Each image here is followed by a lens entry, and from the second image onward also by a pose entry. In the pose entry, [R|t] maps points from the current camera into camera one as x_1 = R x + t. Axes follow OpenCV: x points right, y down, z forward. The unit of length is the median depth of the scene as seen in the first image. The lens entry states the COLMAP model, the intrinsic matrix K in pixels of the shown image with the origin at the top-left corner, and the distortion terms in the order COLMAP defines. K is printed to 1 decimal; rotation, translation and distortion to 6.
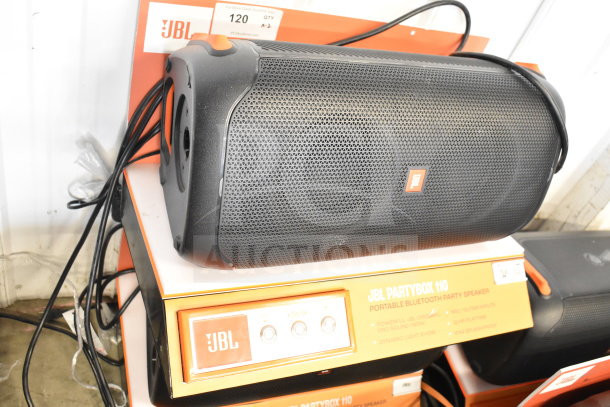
lens RADIAL K [[576.3, 0, 305.0], [0, 576.3, 203.5], [0, 0, 1]] dist [-0.077843, 0.003626]
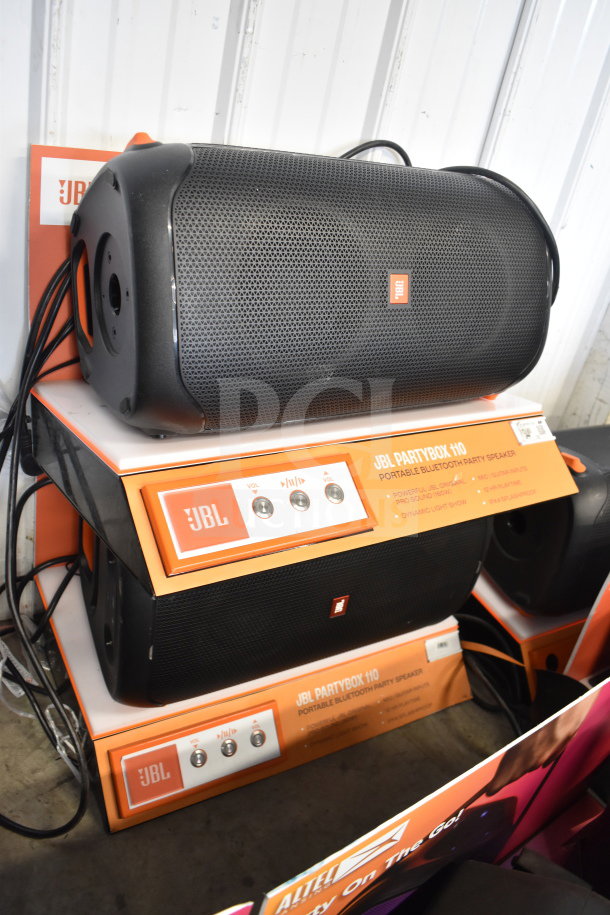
lens RADIAL K [[743.0, 0, 305.0], [0, 743.0, 457.5], [0, 0, 1]] dist [-0.089216, 0.001439]
pose [[0.973296, -0.195377, 0.120509, -0.098433], [0.214314, 0.961483, -0.172106, 0.295712], [-0.082242, 0.193337, 0.977680, 0.012920]]
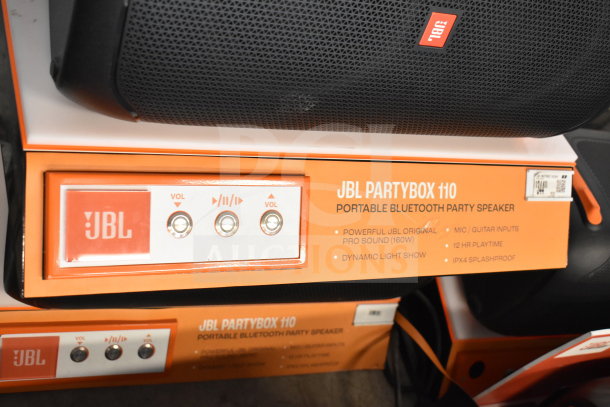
lens RADIAL K [[802.6, 0, 305.0], [0, 802.6, 203.5], [0, 0, 1]] dist [-0.032273, -0.069612]
pose [[0.986704, 0.152754, 0.055506, 0.021607], [-0.161057, 0.964806, 0.207868, -0.012498], [-0.021799, -0.214044, 0.976581, 0.072717]]
